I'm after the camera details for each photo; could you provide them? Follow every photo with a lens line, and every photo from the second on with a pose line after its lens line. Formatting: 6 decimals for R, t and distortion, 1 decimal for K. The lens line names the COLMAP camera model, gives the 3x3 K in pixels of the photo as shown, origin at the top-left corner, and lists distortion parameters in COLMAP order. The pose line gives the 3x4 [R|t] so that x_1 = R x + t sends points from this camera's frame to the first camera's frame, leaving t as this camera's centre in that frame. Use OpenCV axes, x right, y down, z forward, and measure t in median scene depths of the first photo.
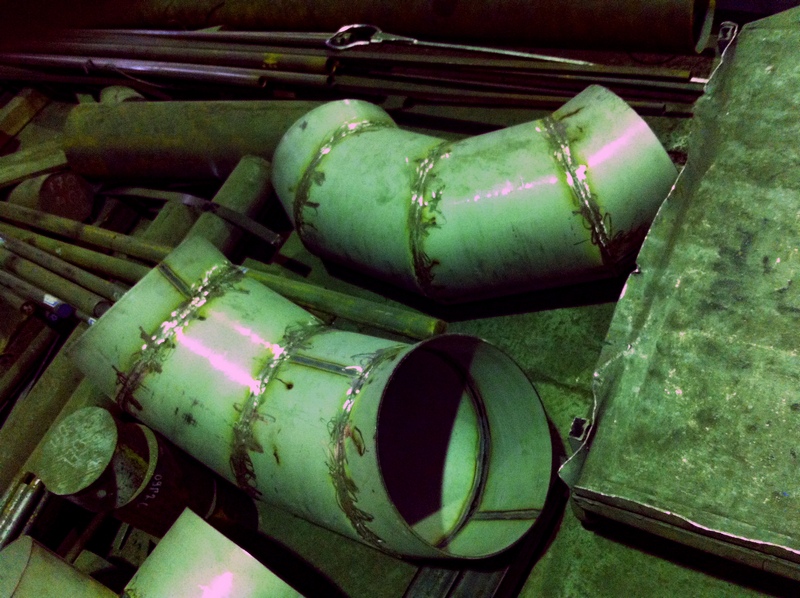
lens RADIAL K [[822.9, 0, 400.0], [0, 822.9, 299.0], [0, 0, 1]] dist [-0.007217, -0.016895]
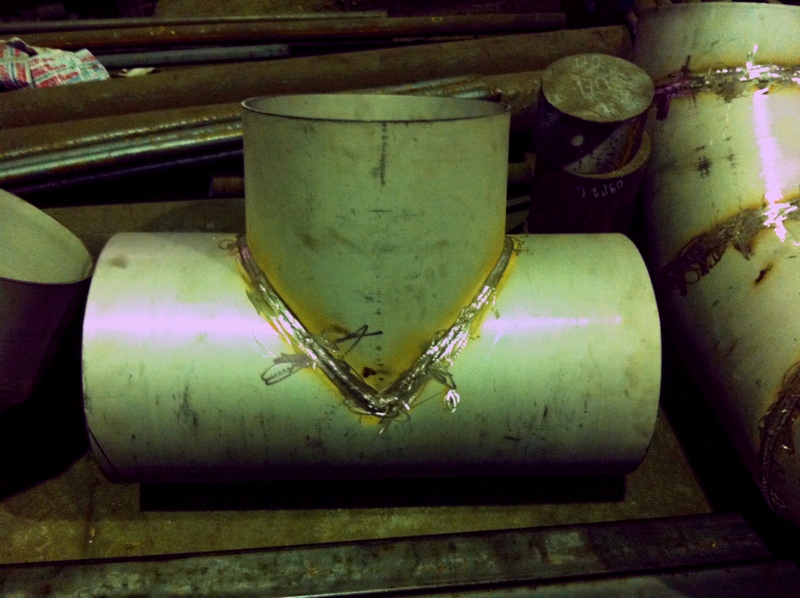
lens RADIAL K [[822.9, 0, 400.0], [0, 822.9, 299.0], [0, 0, 1]] dist [-0.007217, -0.016895]
pose [[0.594442, 0.779760, -0.196501, -0.177910], [-0.762104, 0.624261, 0.171742, 0.323282], [0.256585, 0.047663, 0.965346, 0.155159]]
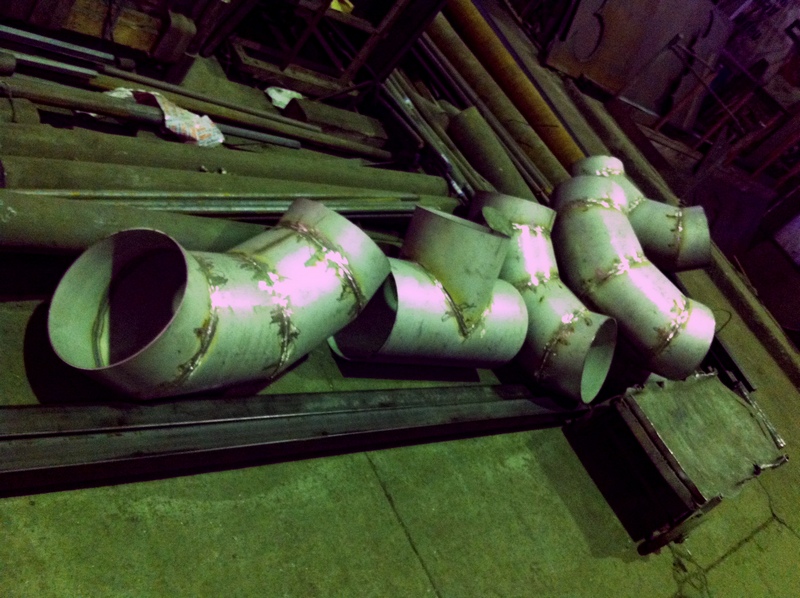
lens RADIAL K [[822.9, 0, 400.0], [0, 822.9, 299.0], [0, 0, 1]] dist [-0.007217, -0.016895]
pose [[0.478445, 0.843137, 0.245380, -0.872299], [-0.705909, 0.535499, -0.463609, 1.480016], [-0.522287, 0.048596, 0.851384, -0.719157]]
